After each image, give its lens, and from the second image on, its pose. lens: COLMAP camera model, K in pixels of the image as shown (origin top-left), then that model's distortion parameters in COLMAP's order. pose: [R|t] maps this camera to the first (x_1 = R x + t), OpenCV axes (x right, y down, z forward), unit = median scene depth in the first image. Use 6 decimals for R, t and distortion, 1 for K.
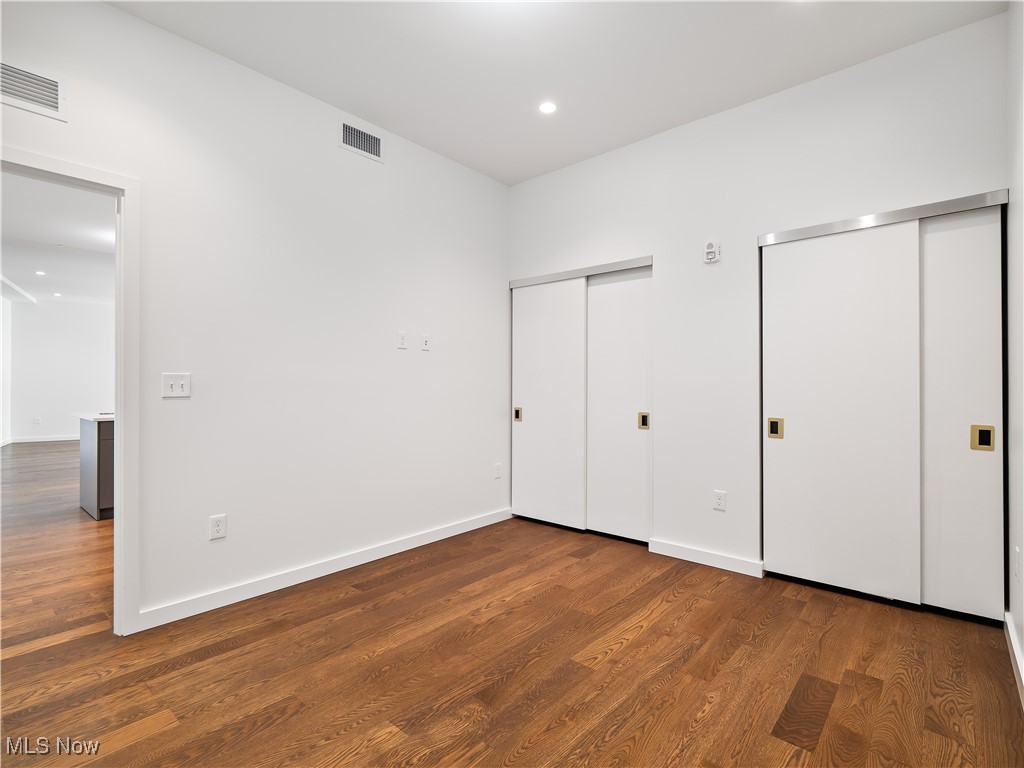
lens RADIAL K [[501.9, 0, 512.0], [0, 501.9, 384.0], [0, 0, 1]] dist [0.000528, -0.000679]
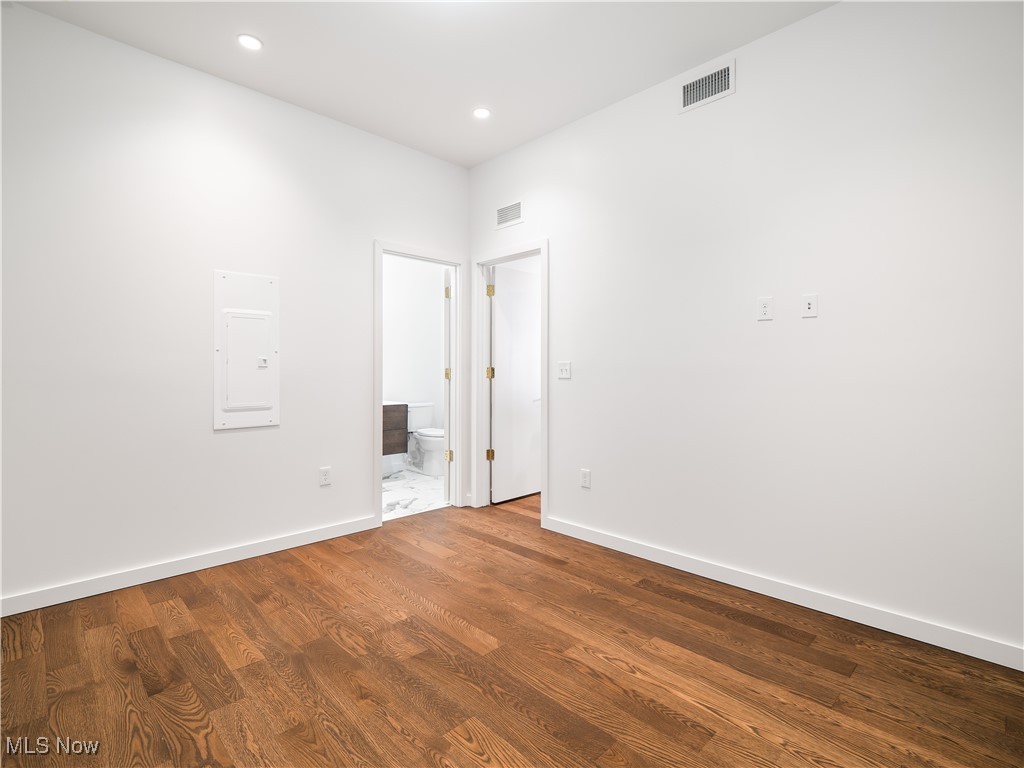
lens RADIAL K [[503.7, 0, 513.8], [0, 503.7, 370.9], [0, 0, 1]] dist [-0.001168, -0.000151]
pose [[-0.070817, 0.002304, -0.997487, 0.760484], [-0.001843, 0.999995, 0.002441, 0.002671], [0.997488, 0.002011, -0.070812, 0.946403]]
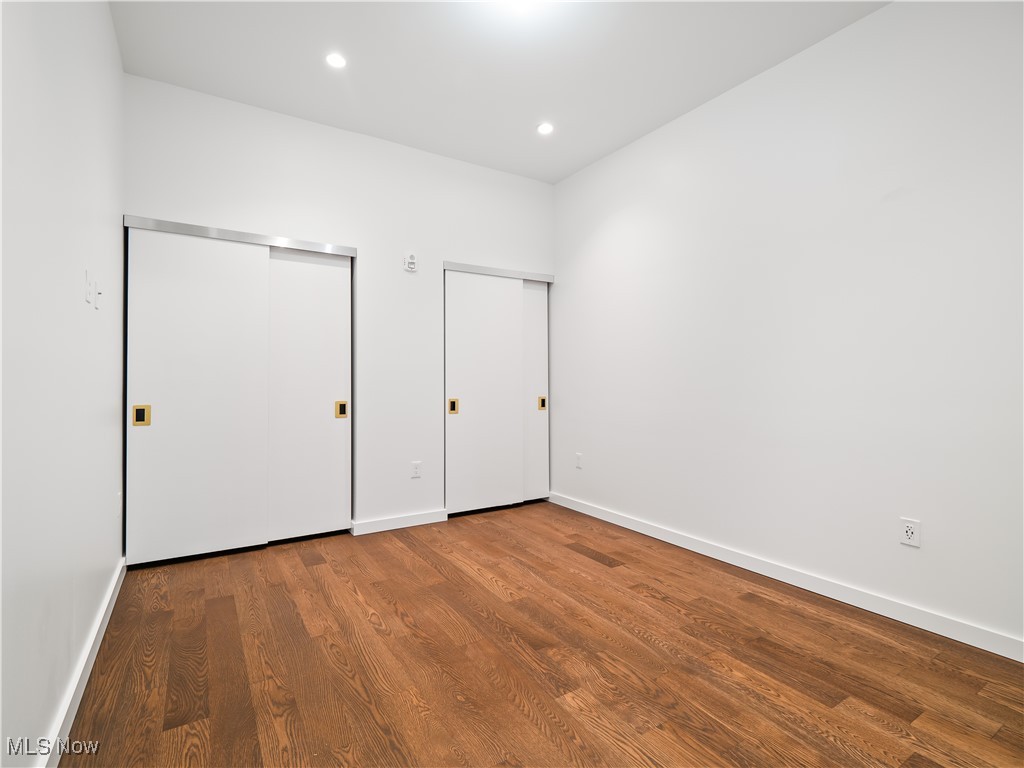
lens RADIAL K [[503.7, 0, 513.8], [0, 503.7, 370.9], [0, 0, 1]] dist [-0.001168, -0.000151]
pose [[0.274765, 0.017747, 0.961348, -0.869639], [0.000111, 0.999829, -0.018489, 0.021192], [-0.961512, 0.005187, 0.274716, 0.553830]]
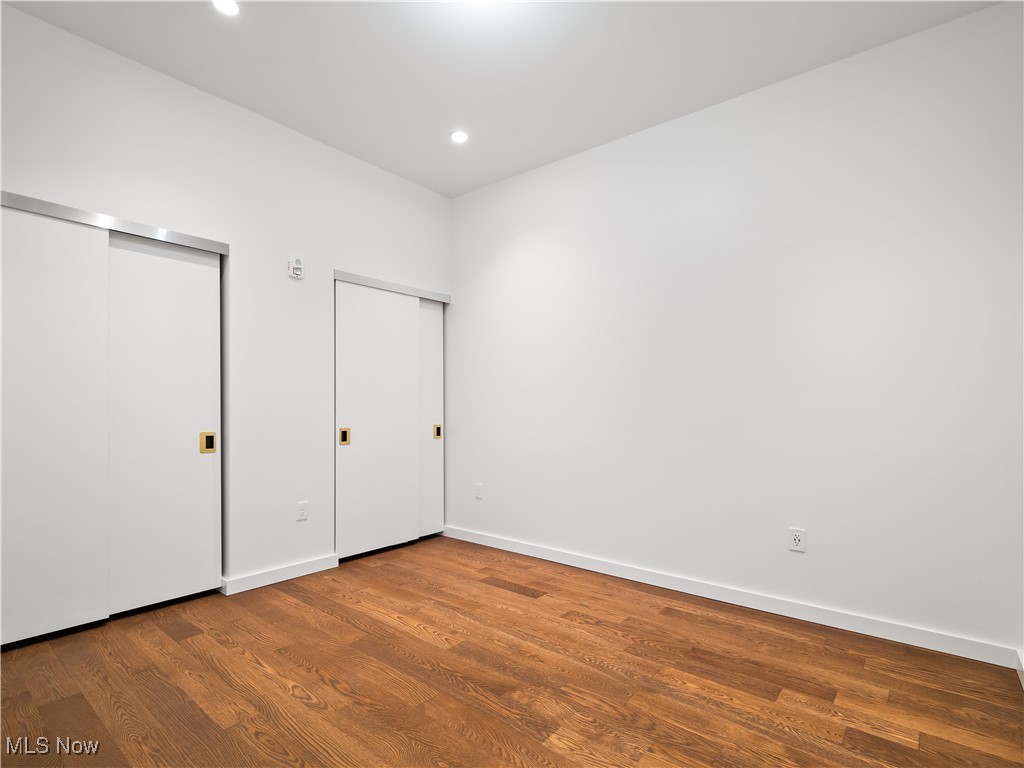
lens RADIAL K [[519.7, 0, 521.6], [0, 519.7, 408.6], [0, 0, 1]] dist [-0.002308, 0.000166]
pose [[-0.050011, -0.005907, 0.998731, -0.857999], [-0.004879, 0.999972, 0.005670, 0.014983], [-0.998737, -0.004590, -0.050038, 0.756877]]
